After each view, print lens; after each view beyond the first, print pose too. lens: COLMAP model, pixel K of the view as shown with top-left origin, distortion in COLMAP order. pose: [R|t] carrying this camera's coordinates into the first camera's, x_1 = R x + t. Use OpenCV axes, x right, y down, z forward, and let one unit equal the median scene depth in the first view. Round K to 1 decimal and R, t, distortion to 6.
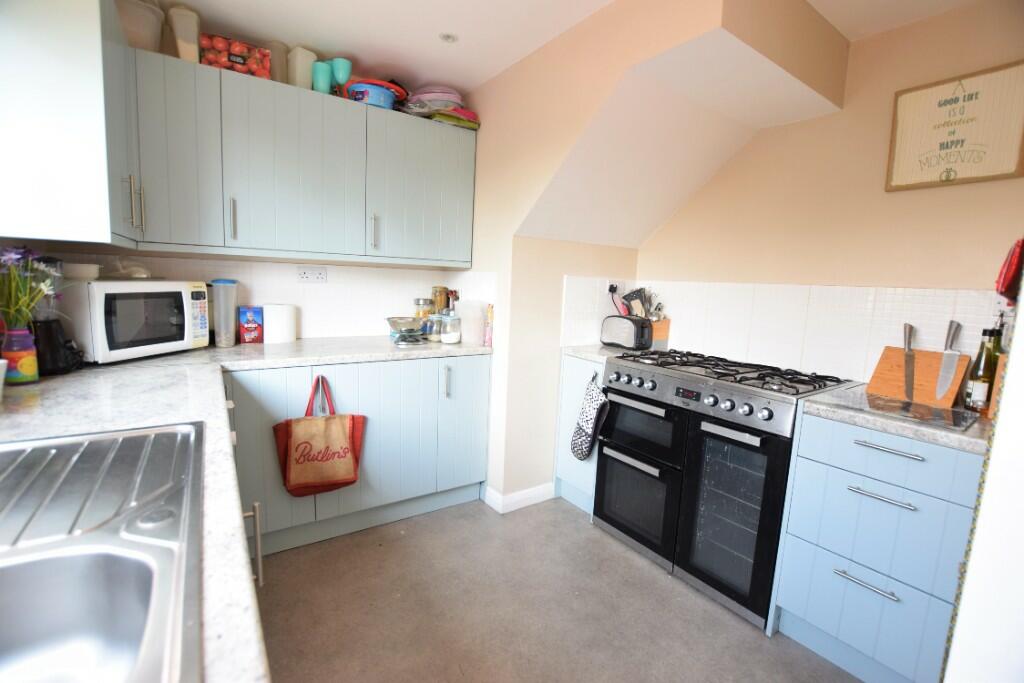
lens RADIAL K [[436.9, 0, 514.2], [0, 436.9, 352.1], [0, 0, 1]] dist [-0.029187, -0.000157]
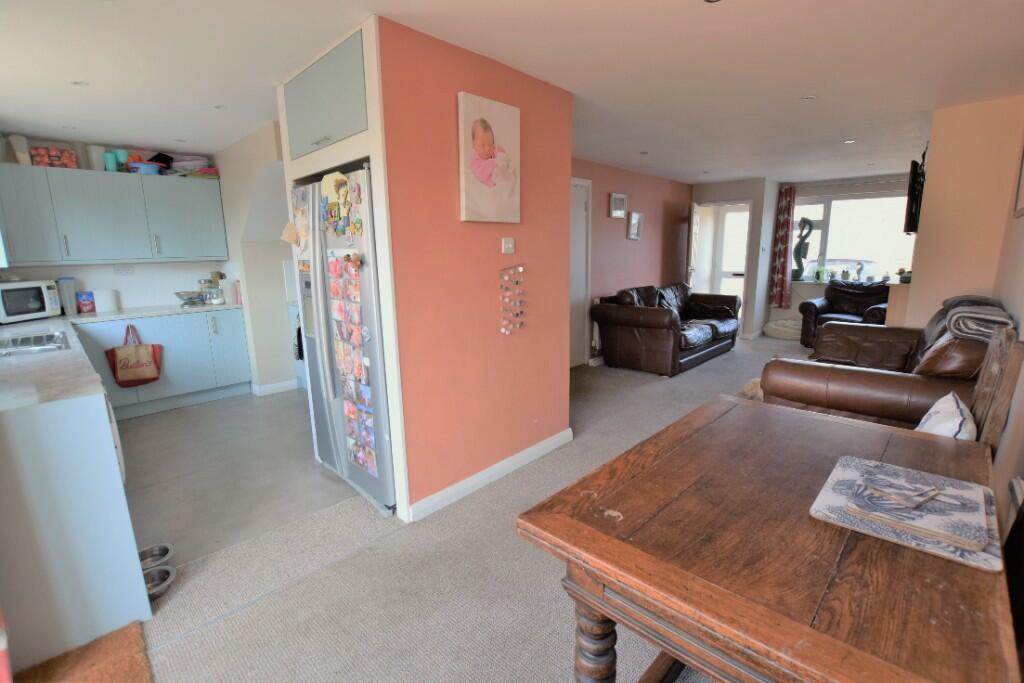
lens RADIAL K [[449.0, 0, 517.6], [0, 449.0, 348.2], [0, 0, 1]] dist [-0.049053, 0.010855]
pose [[0.974952, -0.098096, 0.199615, 0.798824], [0.085094, 0.993715, 0.072724, 0.157258], [-0.205494, -0.053916, 0.977172, -1.186455]]
